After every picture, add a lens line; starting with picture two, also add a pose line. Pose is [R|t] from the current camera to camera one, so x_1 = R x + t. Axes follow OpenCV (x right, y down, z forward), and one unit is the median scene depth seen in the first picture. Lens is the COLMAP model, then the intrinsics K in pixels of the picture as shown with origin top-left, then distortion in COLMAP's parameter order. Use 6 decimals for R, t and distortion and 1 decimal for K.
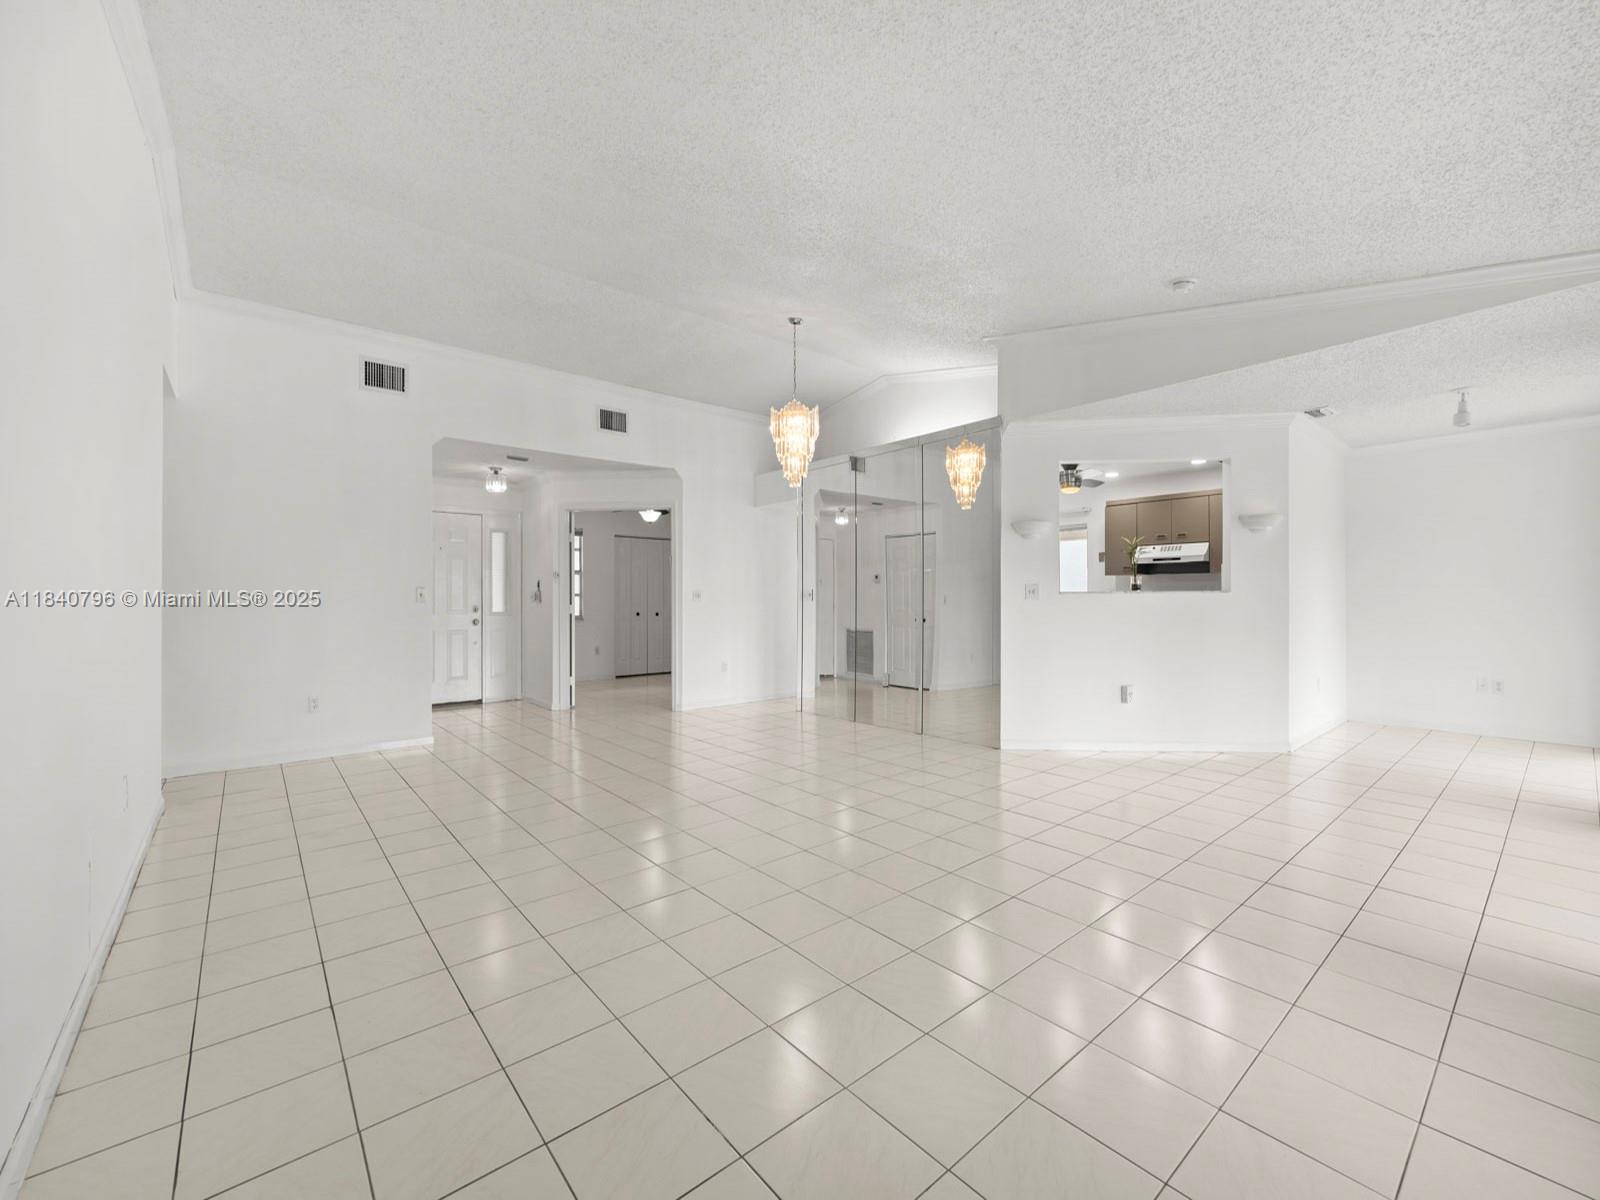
lens RADIAL K [[654.9, 0, 800.2], [0, 654.9, 604.9], [0, 0, 1]] dist [0.000099, -0.000059]
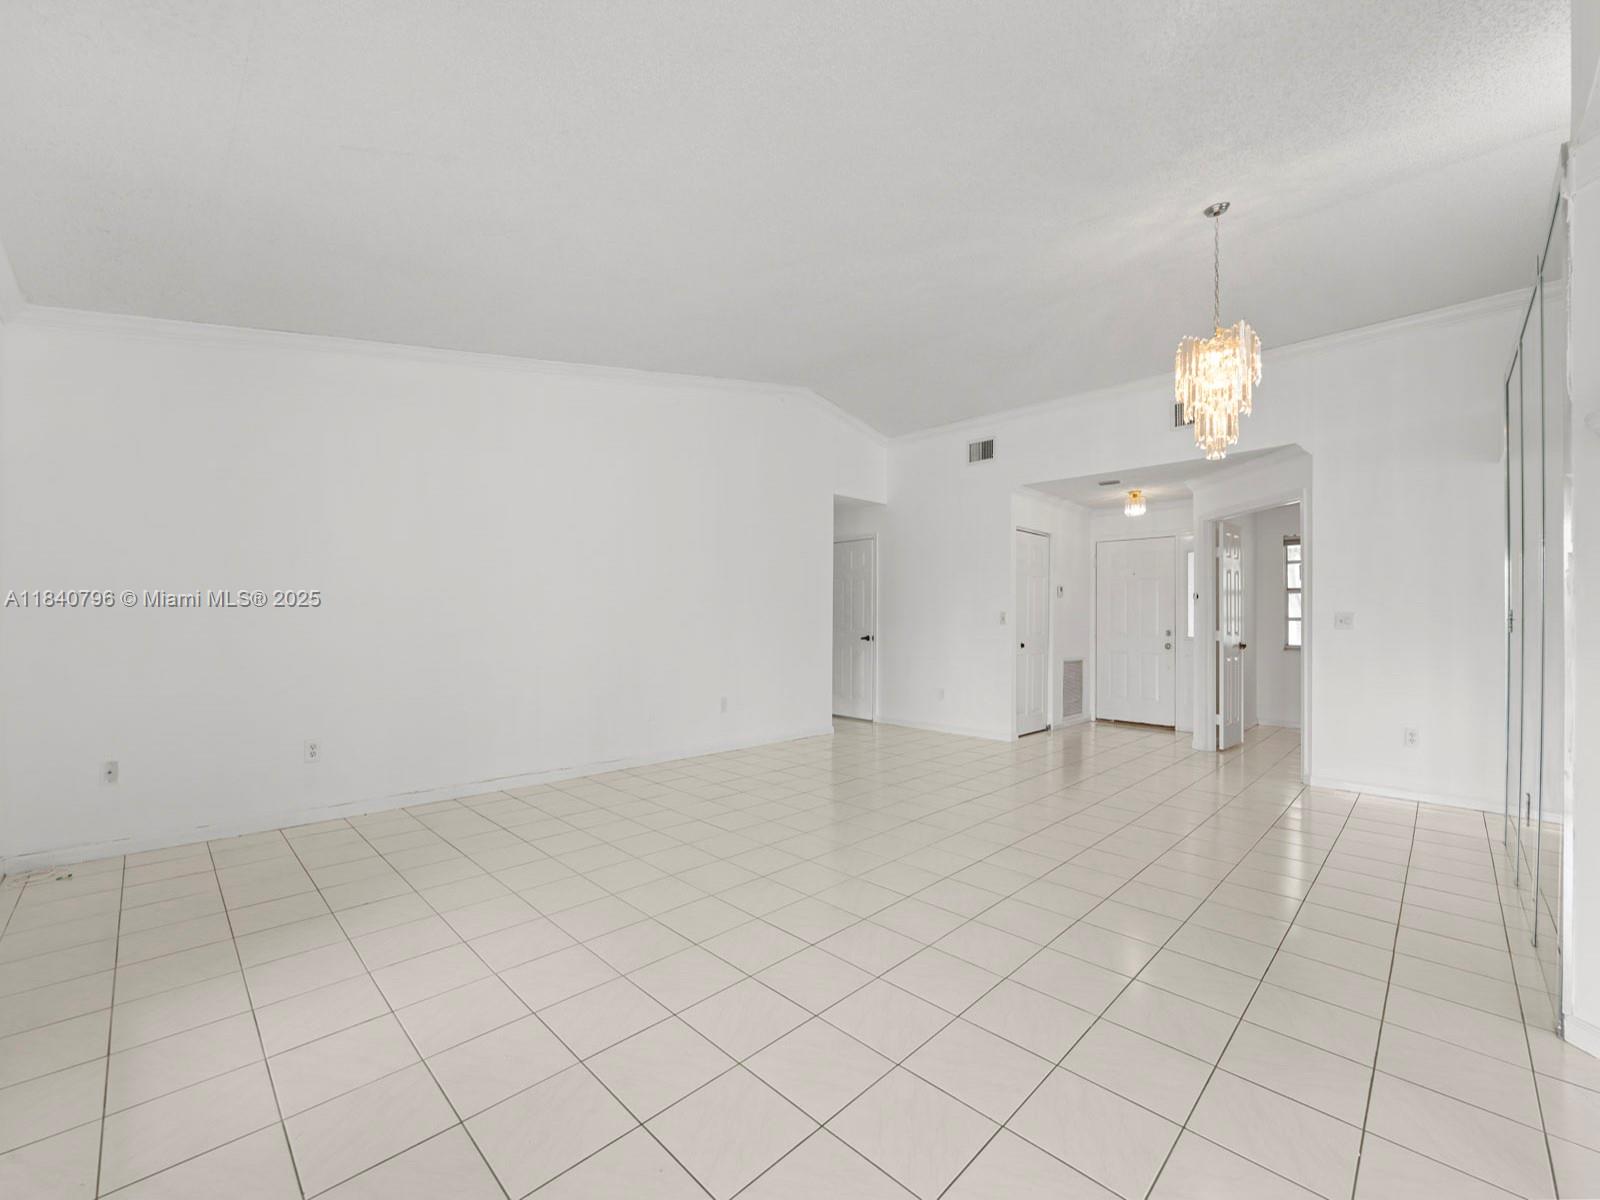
lens RADIAL K [[654.9, 0, 800.2], [0, 654.9, 604.9], [0, 0, 1]] dist [0.000099, -0.000059]
pose [[0.092420, -0.019896, -0.995521, 0.475309], [-0.021597, 0.999525, -0.021981, -0.003009], [0.995486, 0.023532, 0.091946, 0.399488]]
